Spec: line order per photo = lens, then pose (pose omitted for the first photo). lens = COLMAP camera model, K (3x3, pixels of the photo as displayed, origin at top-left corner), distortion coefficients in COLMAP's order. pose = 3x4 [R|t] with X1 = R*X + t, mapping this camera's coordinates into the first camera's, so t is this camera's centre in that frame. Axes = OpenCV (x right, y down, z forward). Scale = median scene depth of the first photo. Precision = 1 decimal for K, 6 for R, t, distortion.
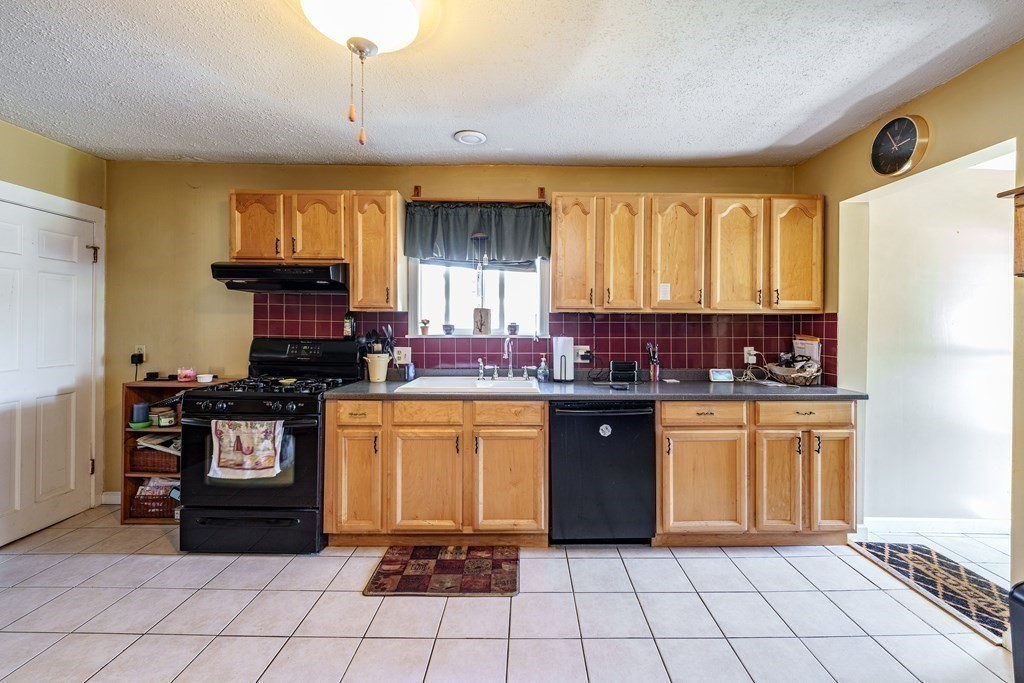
lens RADIAL K [[427.2, 0, 533.2], [0, 427.2, 323.3], [0, 0, 1]] dist [0.000922, 0.000167]
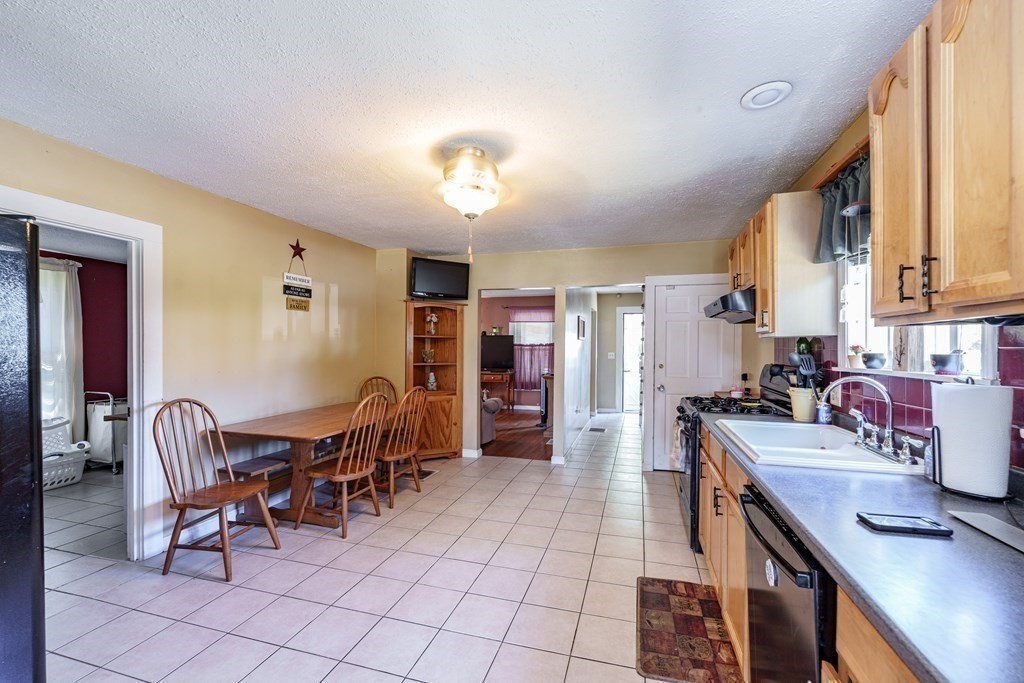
lens RADIAL K [[420.7, 0, 525.2], [0, 420.7, 349.3], [0, 0, 1]] dist [0.000071, -0.000031]
pose [[-0.277201, -0.005925, -0.960794, 0.619005], [-0.003589, 0.999980, -0.005132, 0.002990], [0.960805, 0.002025, -0.277217, 0.763472]]
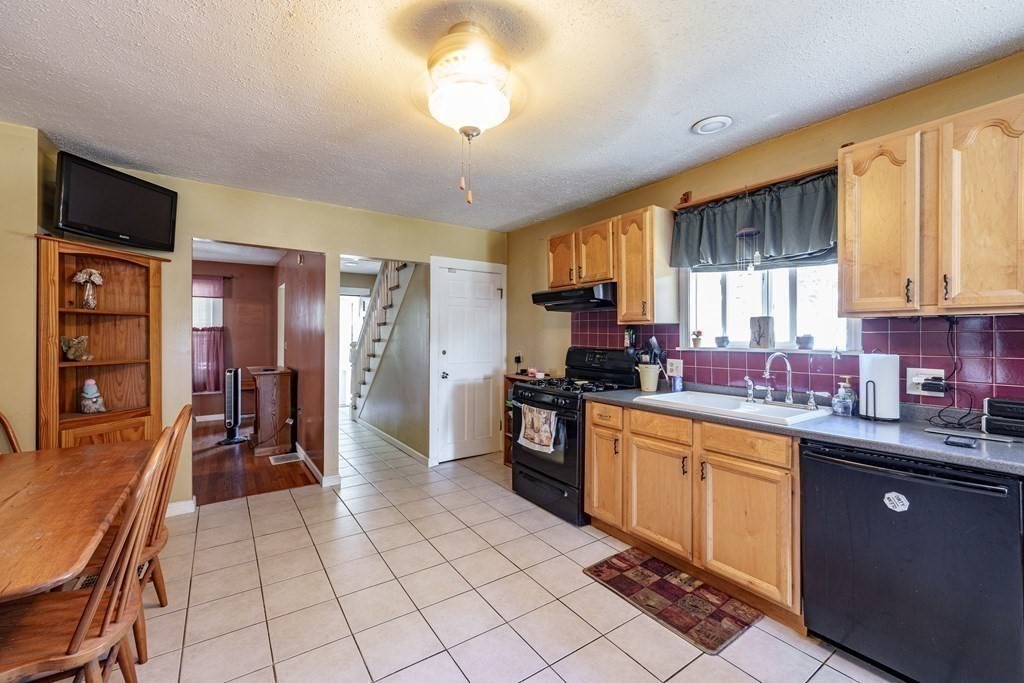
lens RADIAL K [[422.4, 0, 505.6], [0, 422.4, 336.6], [0, 0, 1]] dist [0.000313, -0.000002]
pose [[0.551364, -0.003679, -0.834257, 0.328992], [0.004240, 0.999990, -0.001608, 0.003543], [0.834254, -0.002650, 0.551374, 0.150278]]
